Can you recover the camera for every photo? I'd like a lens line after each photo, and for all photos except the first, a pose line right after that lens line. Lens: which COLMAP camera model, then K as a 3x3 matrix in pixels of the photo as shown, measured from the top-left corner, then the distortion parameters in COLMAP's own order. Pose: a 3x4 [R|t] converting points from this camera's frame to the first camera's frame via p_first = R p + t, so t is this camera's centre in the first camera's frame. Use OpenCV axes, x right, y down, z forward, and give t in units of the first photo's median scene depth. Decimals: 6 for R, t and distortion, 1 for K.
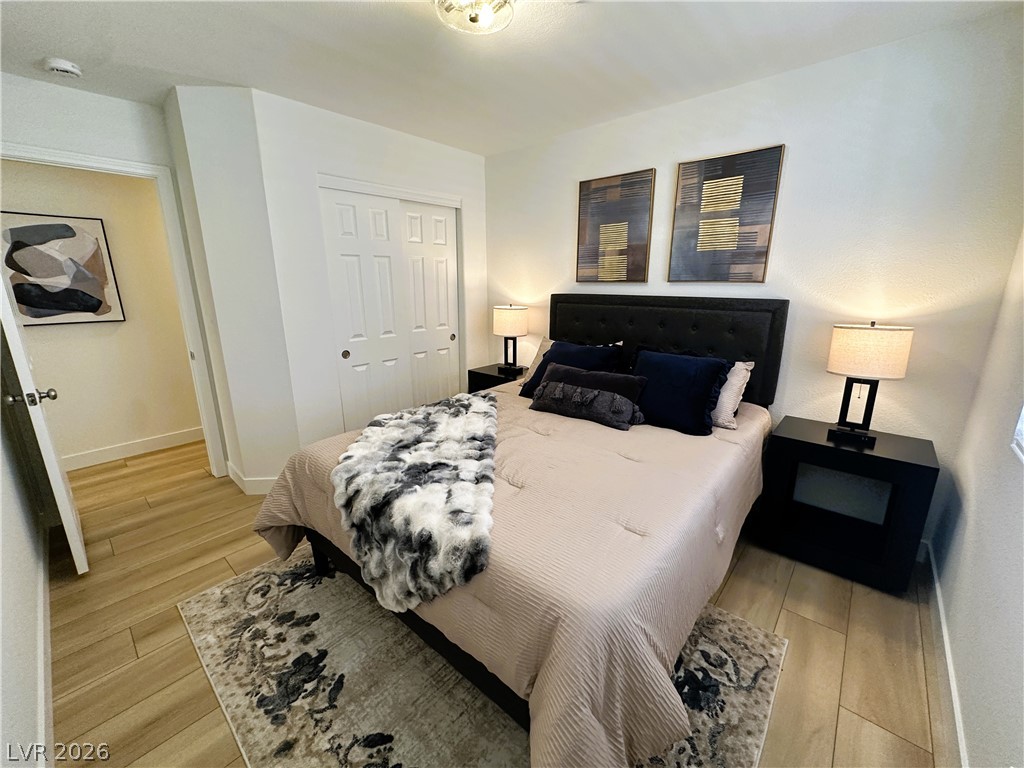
lens RADIAL K [[410.6, 0, 512.0], [0, 410.6, 384.0], [0, 0, 1]] dist [-0.007921, -0.000060]
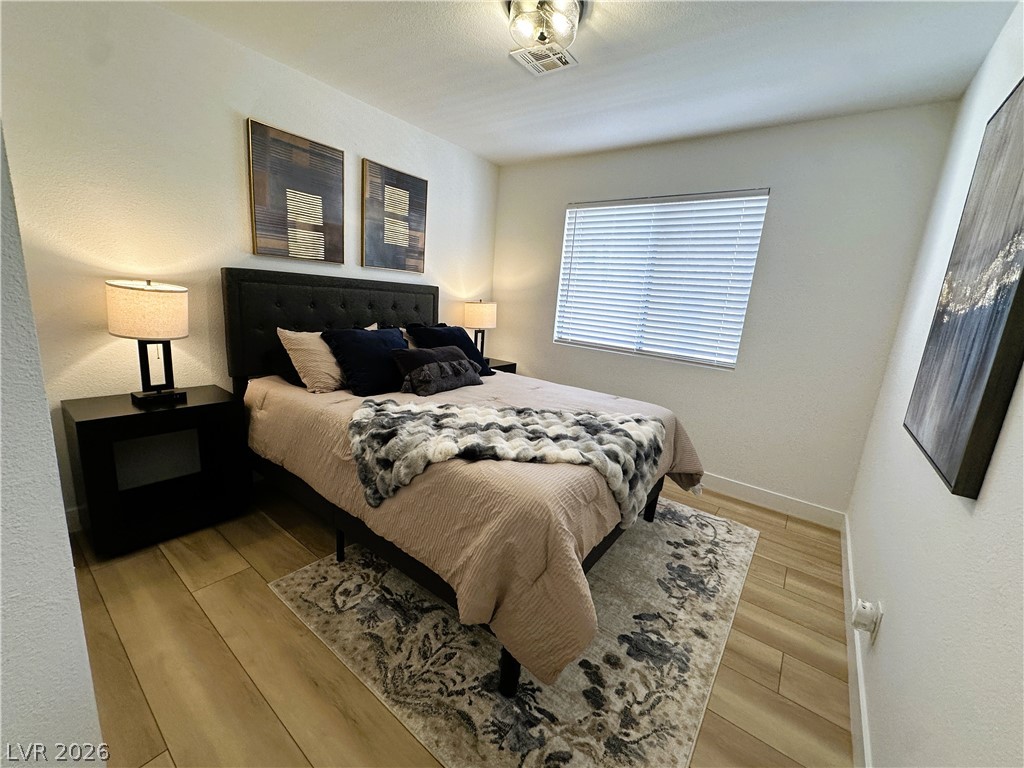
lens RADIAL K [[416.0, 0, 471.1], [0, 416.0, 381.8], [0, 0, 1]] dist [0.001732, 0.000133]
pose [[-0.025460, -0.231645, 0.972467, -0.853218], [0.142934, 0.961944, 0.232880, -0.182912], [-0.989405, 0.144928, 0.008619, 0.811121]]
